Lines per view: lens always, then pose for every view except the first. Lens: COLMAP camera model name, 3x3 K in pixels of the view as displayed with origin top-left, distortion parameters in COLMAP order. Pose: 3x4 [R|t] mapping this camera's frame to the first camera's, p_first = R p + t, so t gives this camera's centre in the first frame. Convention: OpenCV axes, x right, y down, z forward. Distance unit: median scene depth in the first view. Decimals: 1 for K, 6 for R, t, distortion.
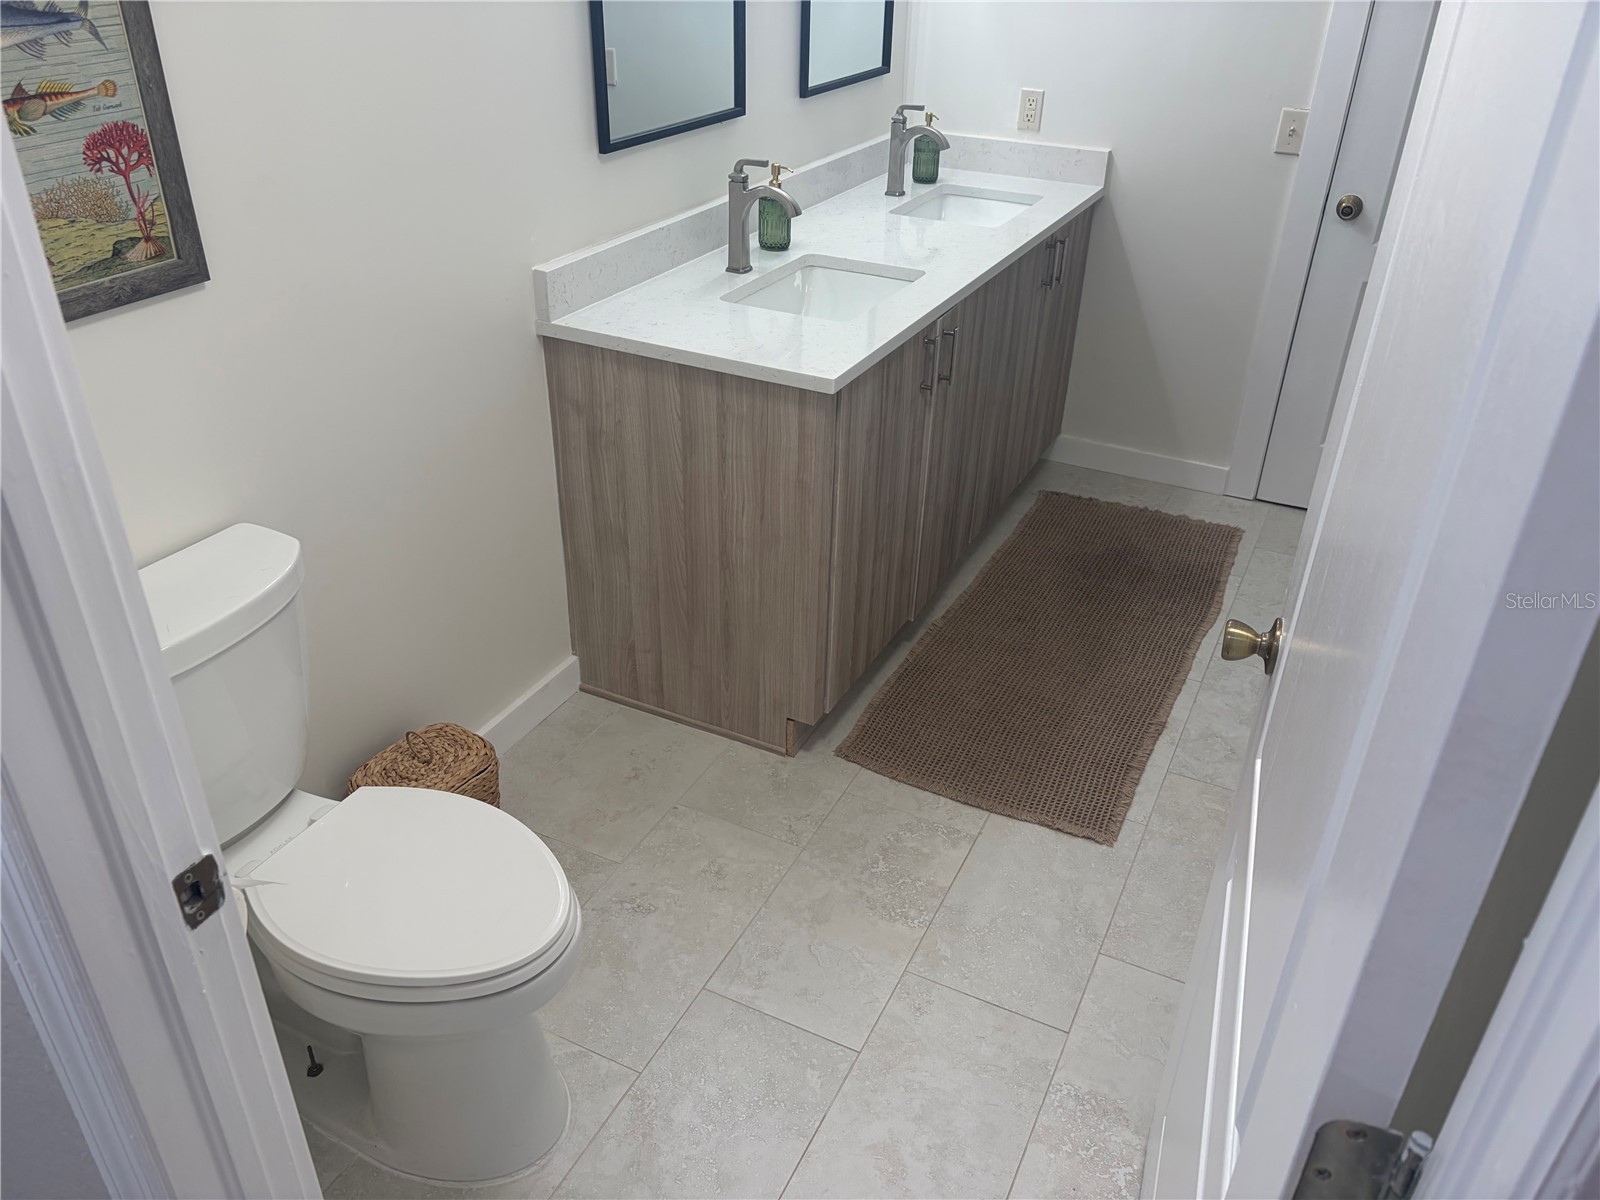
lens RADIAL K [[1228.5, 0, 803.0], [0, 1228.5, 619.6], [0, 0, 1]] dist [0.024919, -0.037405]
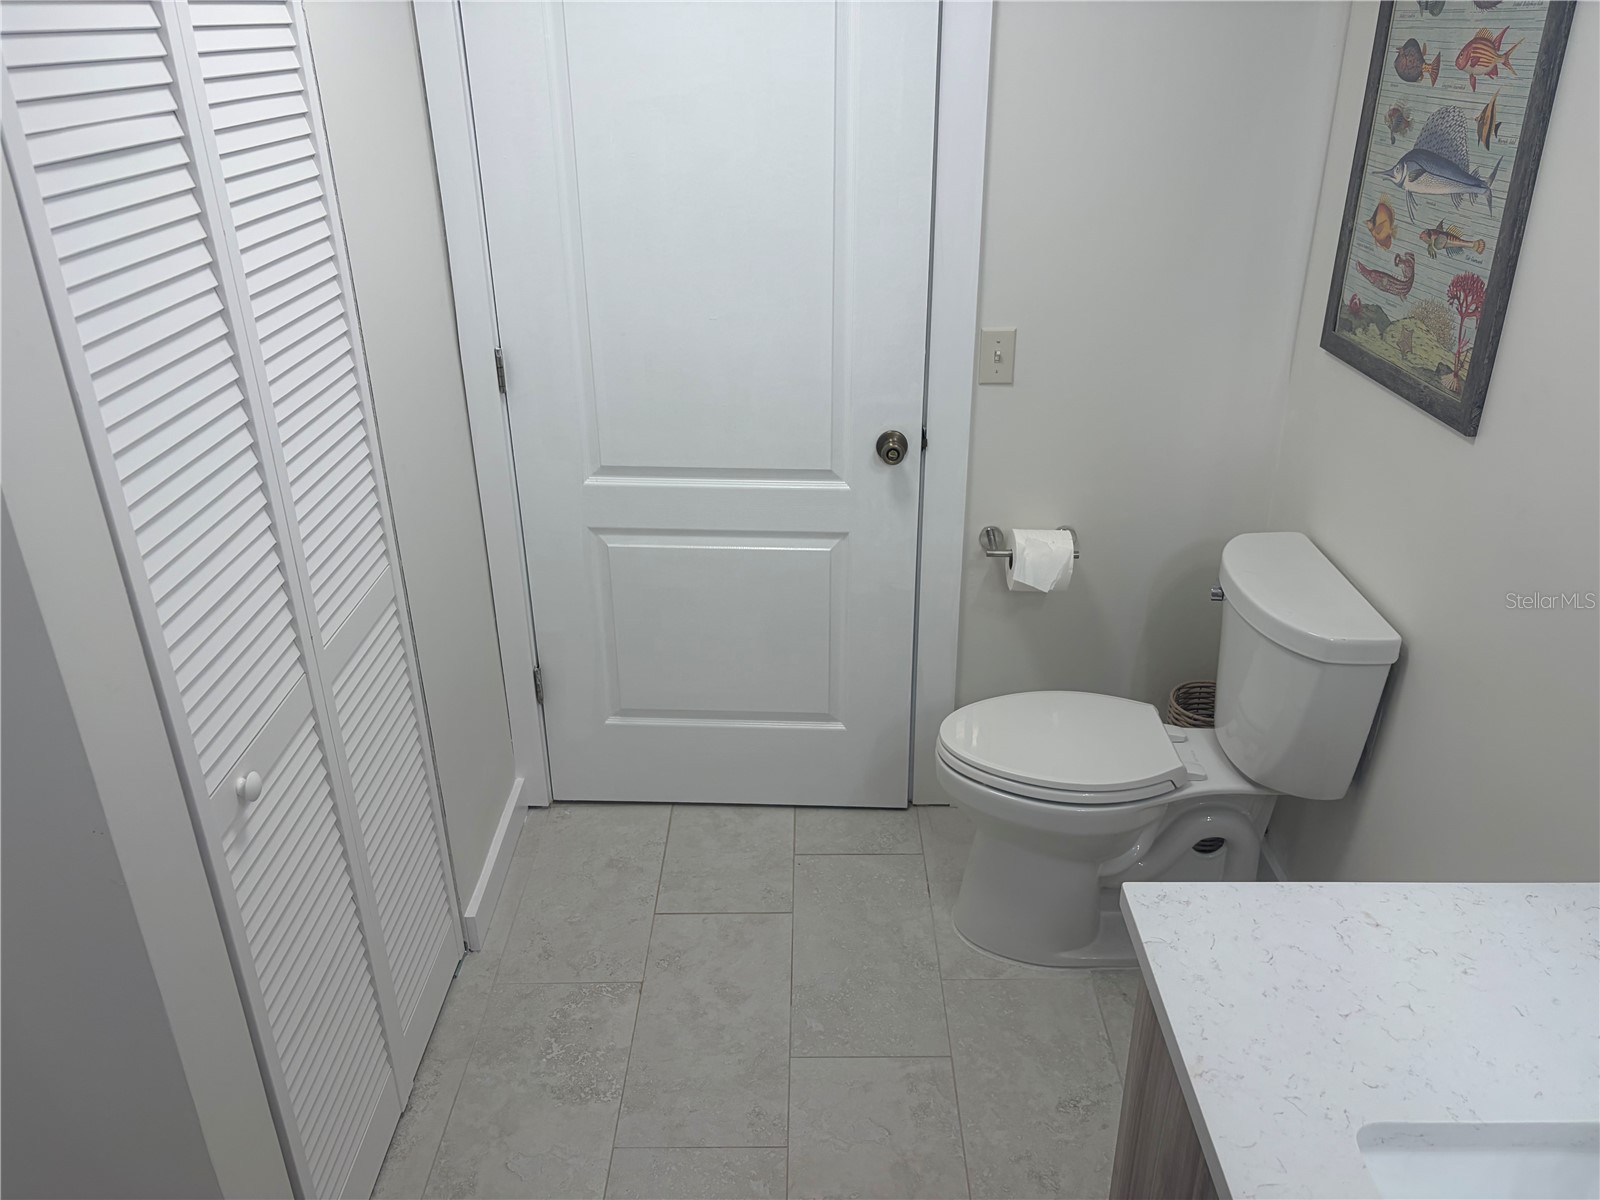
lens RADIAL K [[1216.8, 0, 796.0], [0, 1216.8, 608.0], [0, 0, 1]] dist [0.065405, -0.067010]
pose [[-0.903636, 0.175653, -0.390625, 0.287629], [-0.227937, 0.574924, 0.785816, -0.540196], [0.362611, 0.799130, -0.479484, 0.859616]]
